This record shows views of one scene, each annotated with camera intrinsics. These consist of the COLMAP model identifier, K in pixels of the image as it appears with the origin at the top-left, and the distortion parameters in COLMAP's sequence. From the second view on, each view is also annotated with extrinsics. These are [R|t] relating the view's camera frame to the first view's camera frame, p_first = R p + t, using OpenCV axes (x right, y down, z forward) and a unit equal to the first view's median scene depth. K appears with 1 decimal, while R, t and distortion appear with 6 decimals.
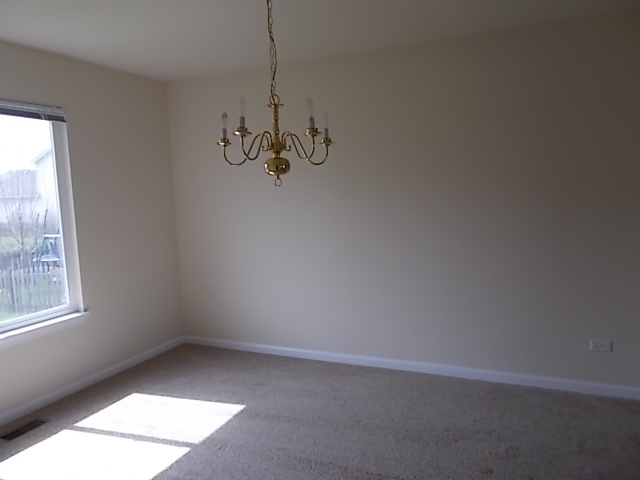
lens RADIAL K [[493.3, 0, 320.0], [0, 493.3, 240.0], [0, 0, 1]] dist [0.007117, 0.002920]
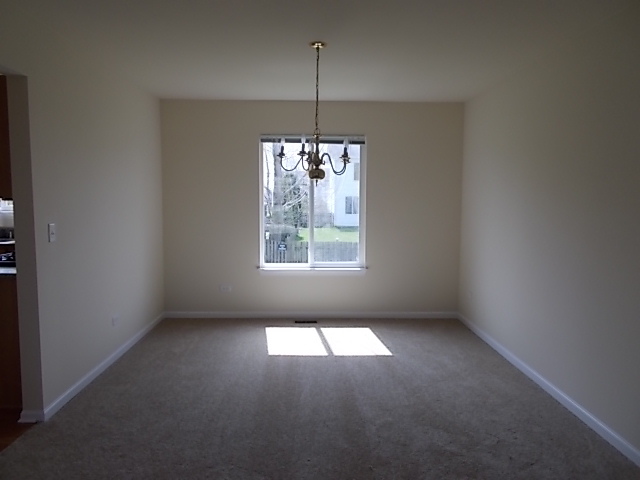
lens RADIAL K [[493.3, 0, 320.0], [0, 493.3, 240.0], [0, 0, 1]] dist [0.007117, 0.002920]
pose [[0.438258, 0.124858, -0.890135, 0.944701], [-0.128788, 0.988810, 0.075290, -0.043373], [0.889575, 0.081642, 0.449434, 0.221575]]
